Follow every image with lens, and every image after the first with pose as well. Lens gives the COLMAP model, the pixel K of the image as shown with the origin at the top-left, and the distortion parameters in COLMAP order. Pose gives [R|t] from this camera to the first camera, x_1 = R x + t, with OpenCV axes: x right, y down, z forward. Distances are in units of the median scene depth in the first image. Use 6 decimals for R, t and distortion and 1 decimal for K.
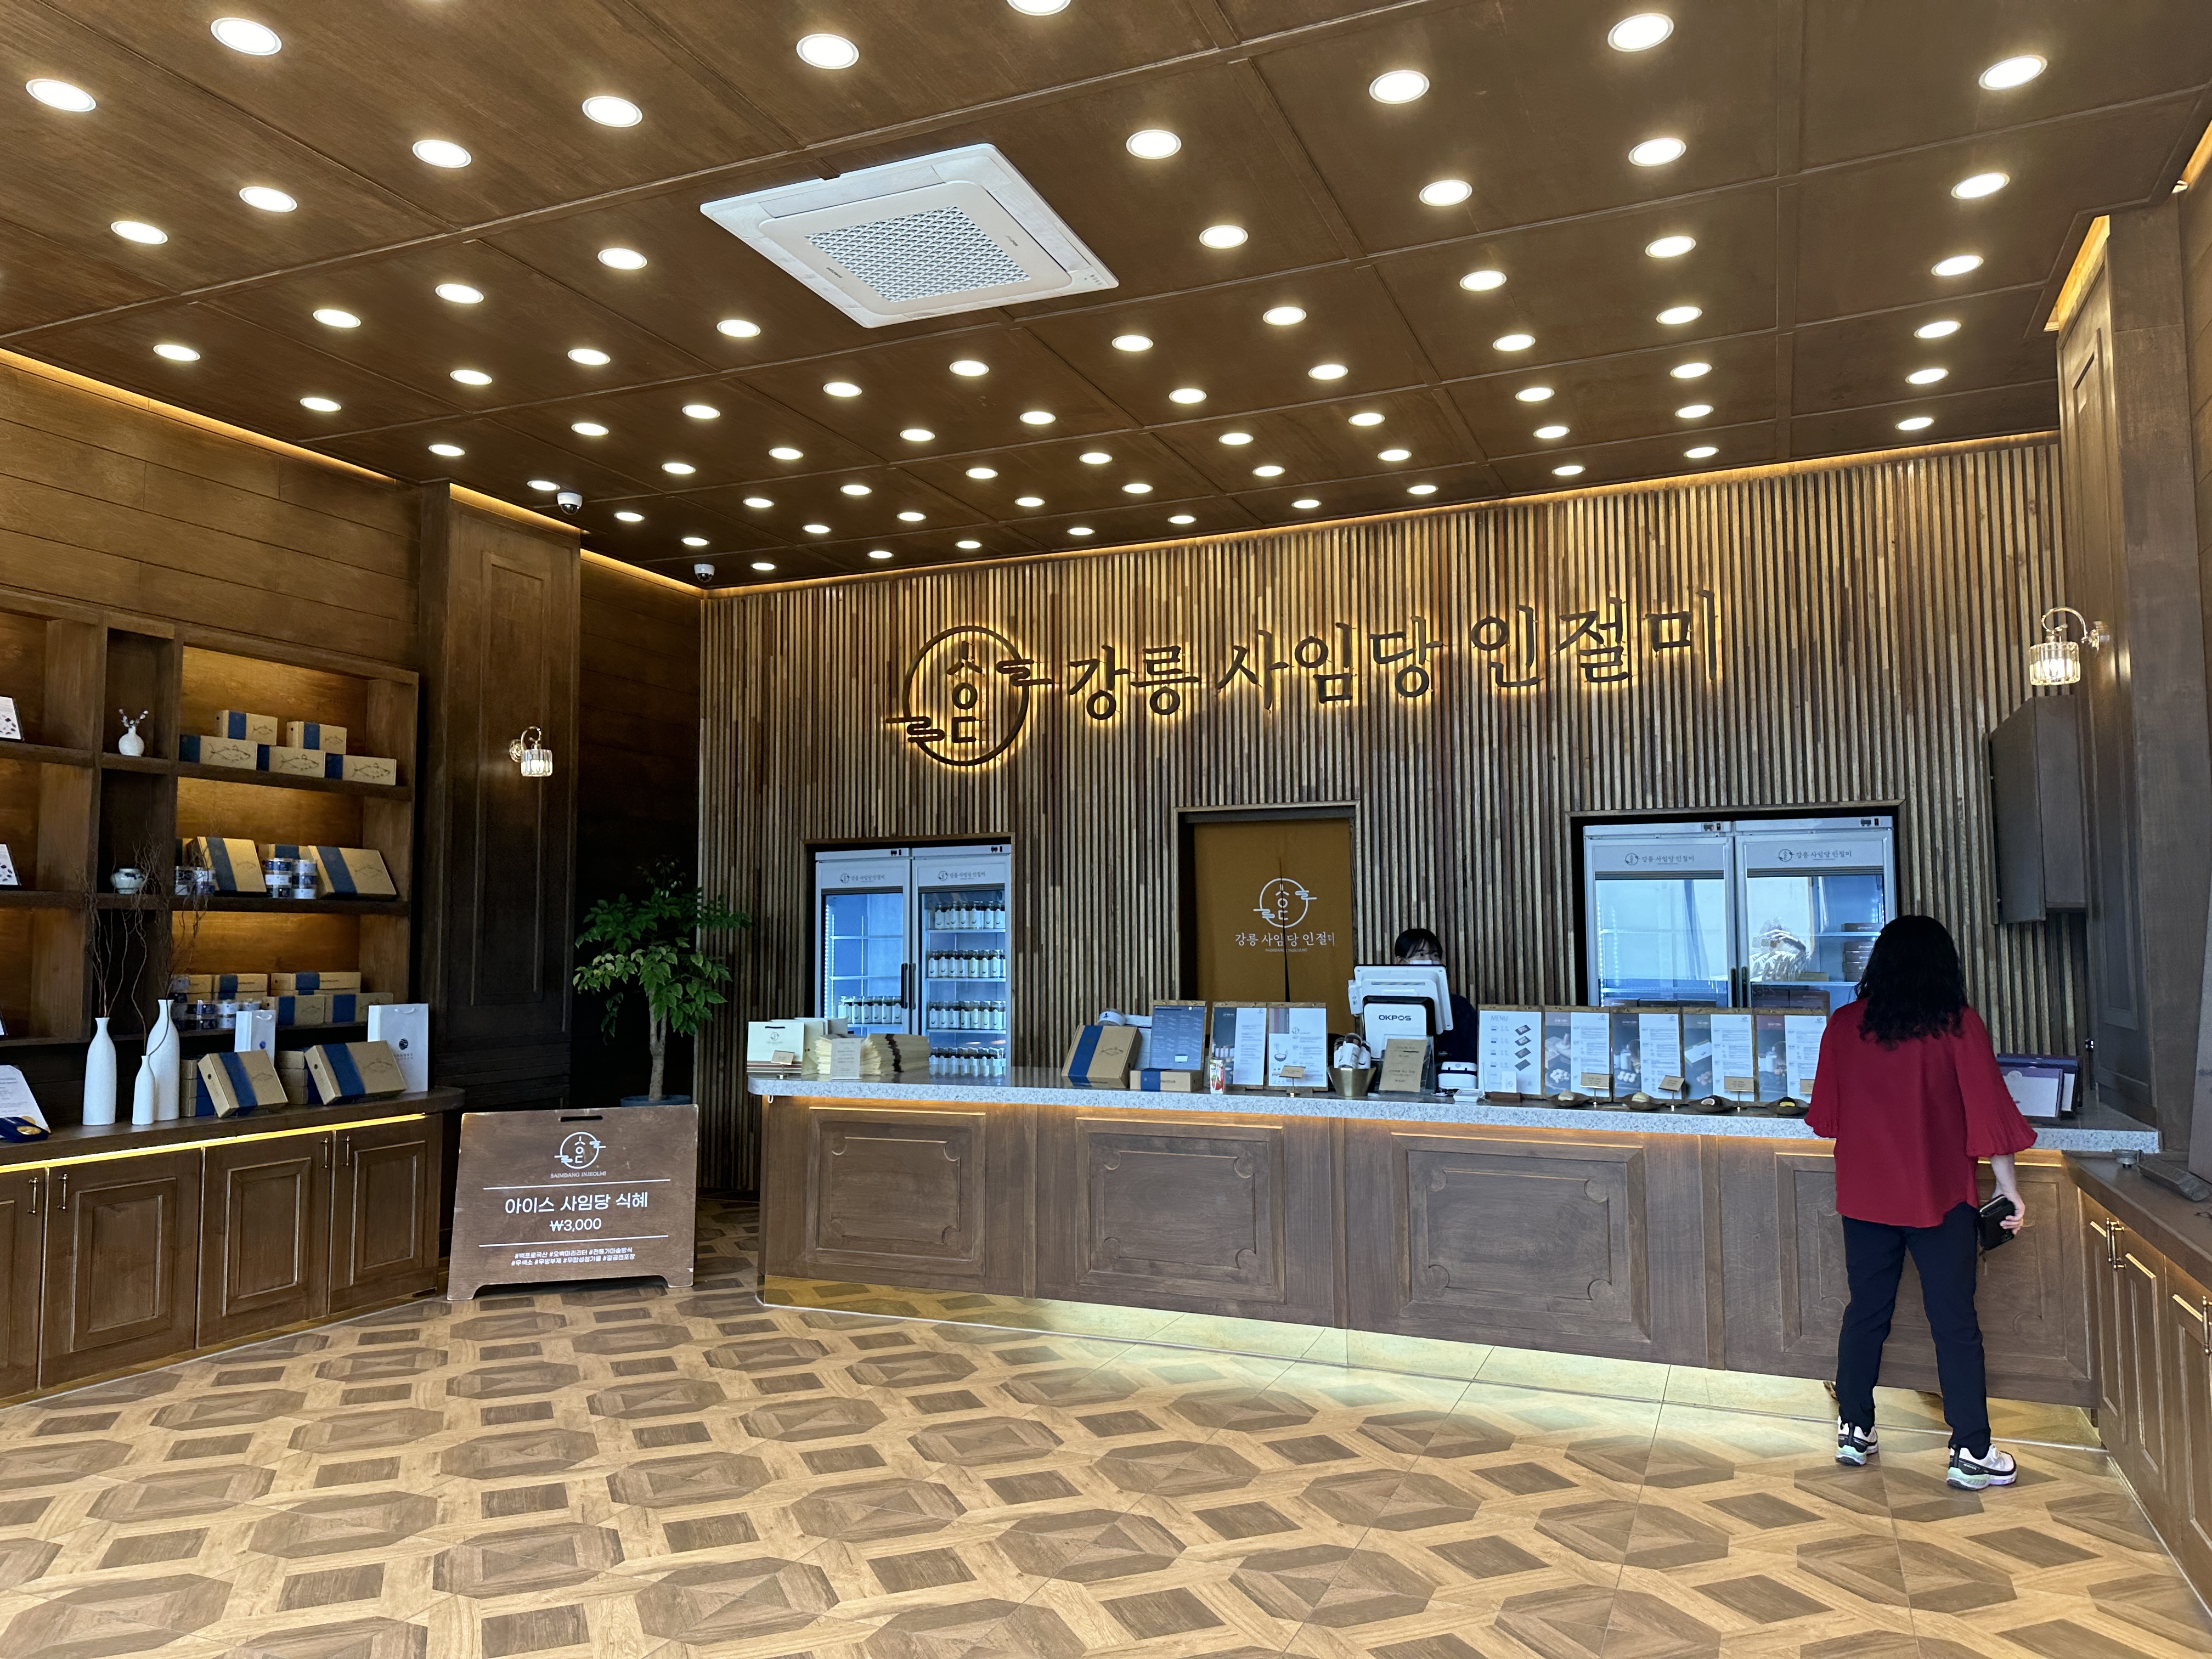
lens RADIAL K [[1569.5, 0, 1106.0], [0, 1569.5, 829.5], [0, 0, 1]] dist [-0.001792, -0.001412]
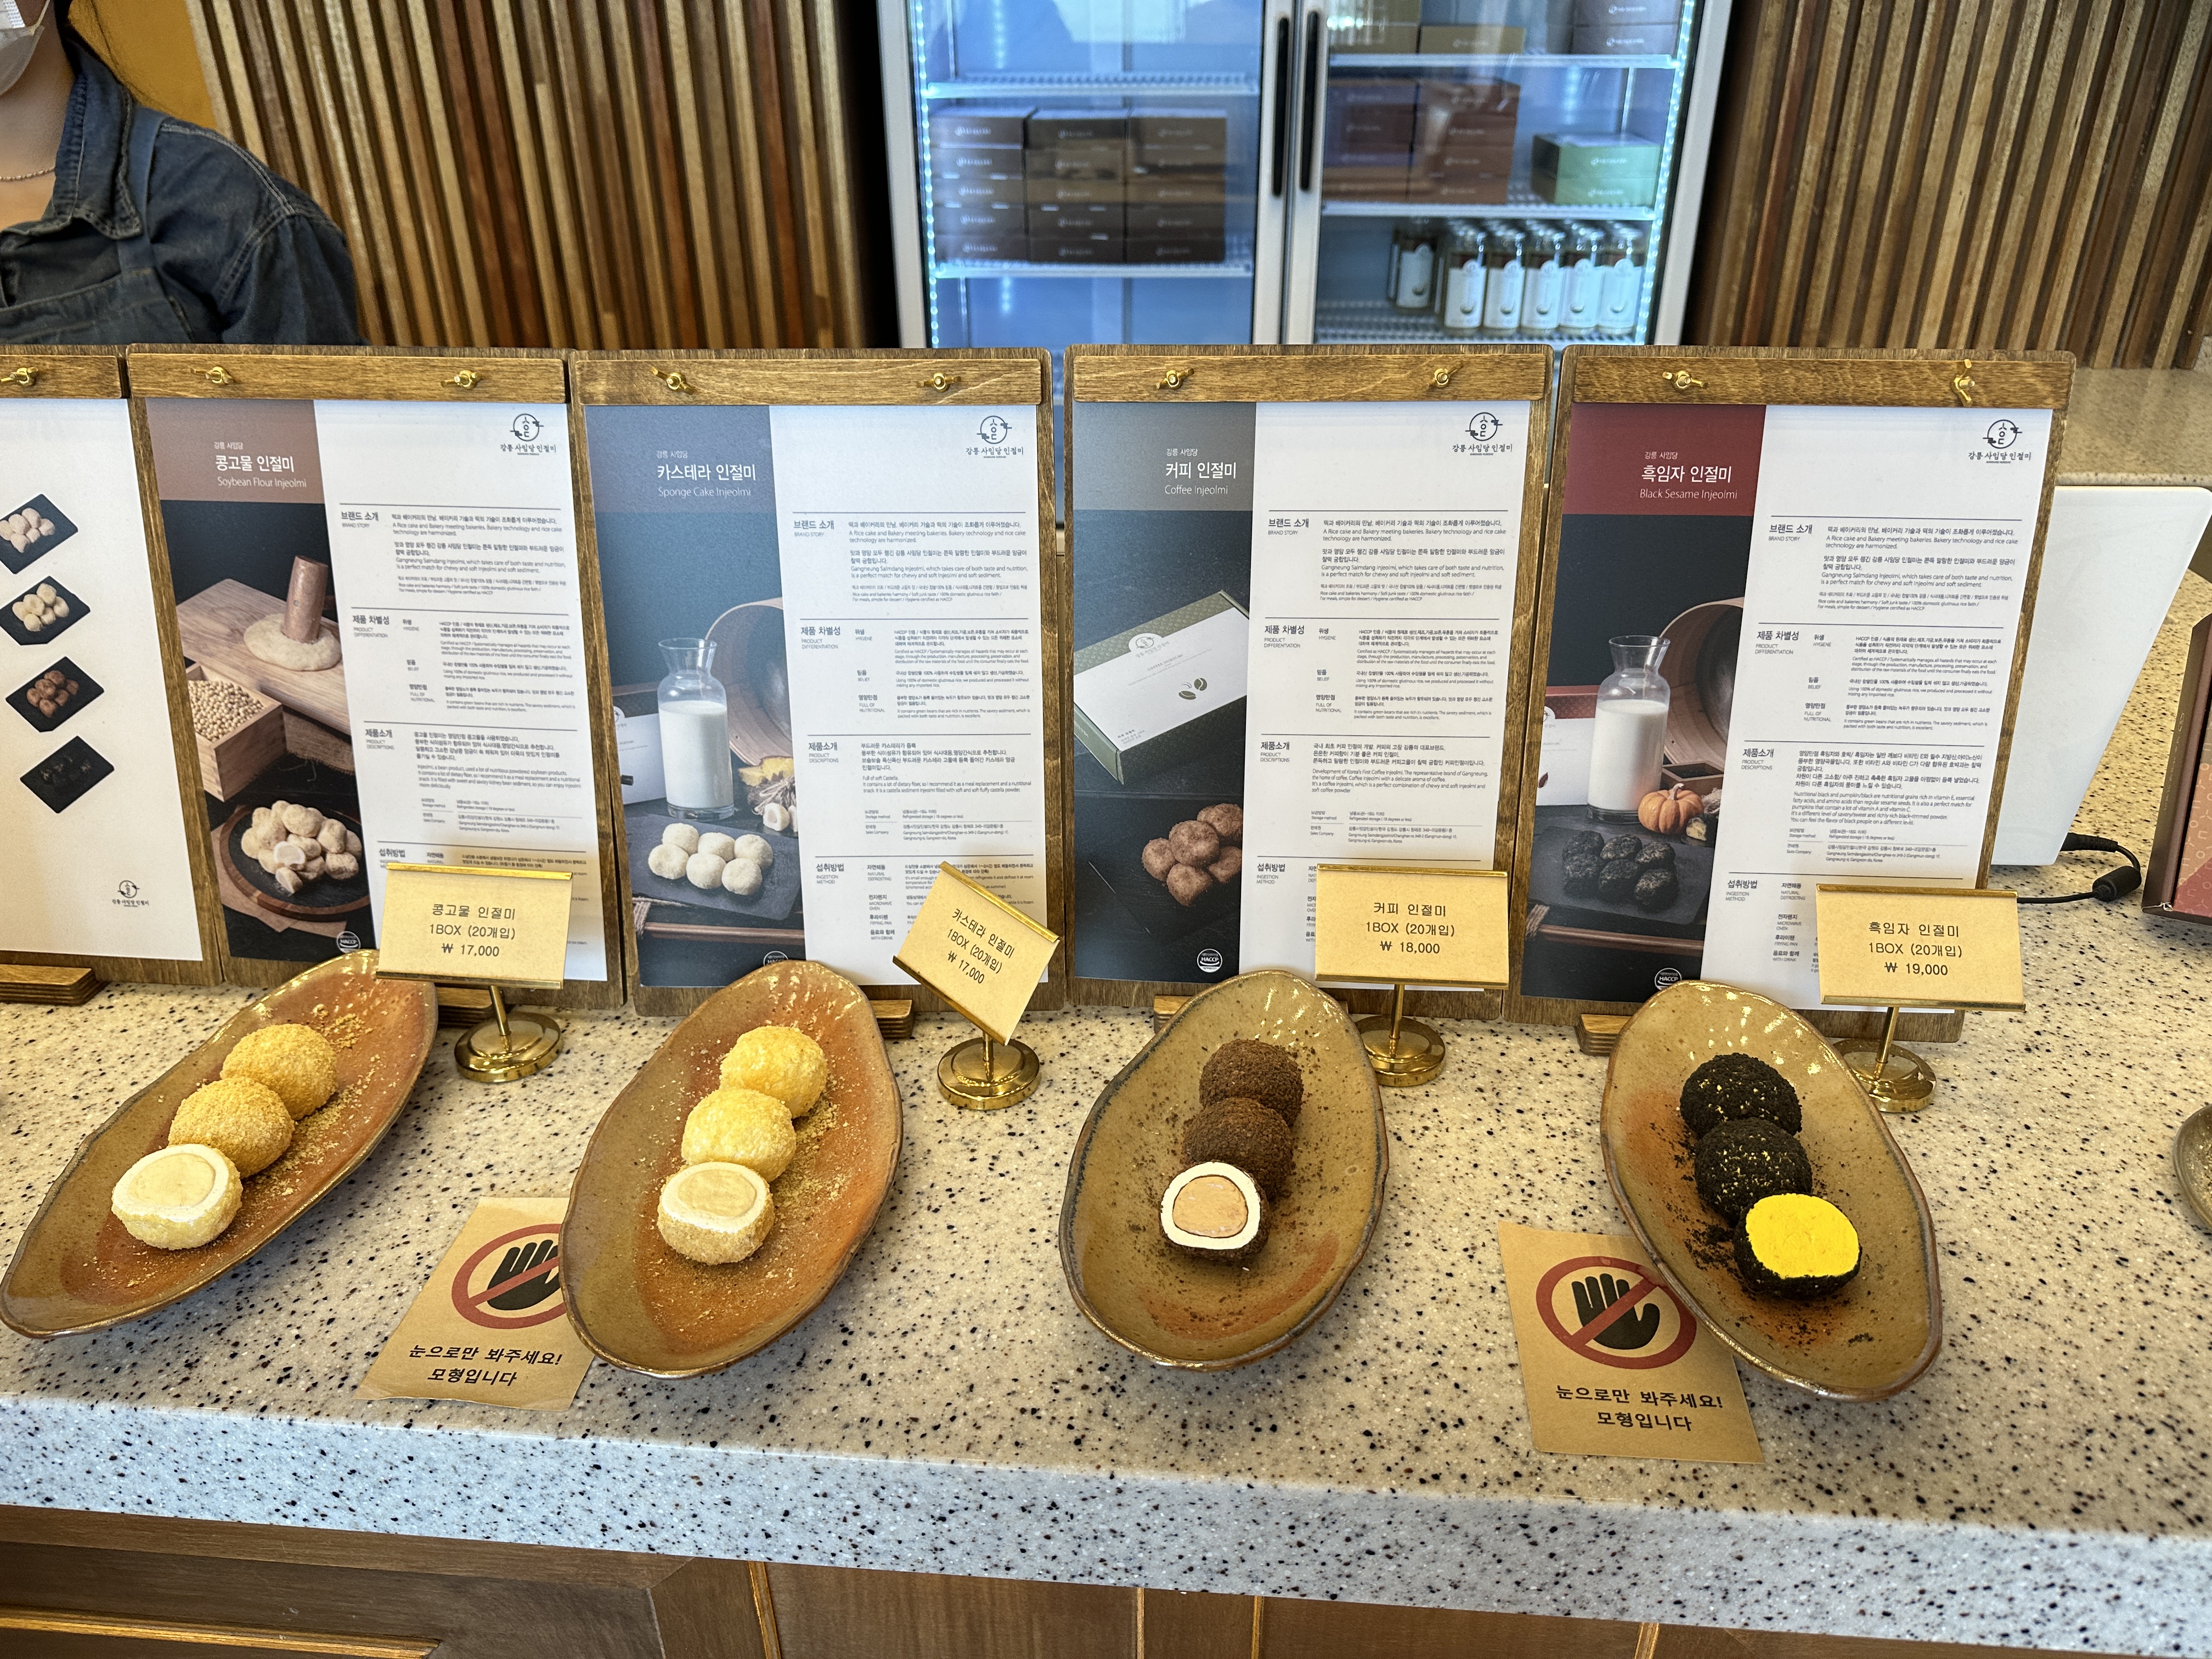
lens RADIAL K [[1569.5, 0, 1106.0], [0, 1569.5, 829.5], [0, 0, 1]] dist [-0.001792, -0.001412]
pose [[0.947648, -0.160047, 0.276311, 0.320794], [-0.012189, 0.846560, 0.532153, 0.074212], [-0.319084, -0.507662, 0.800291, 0.853800]]
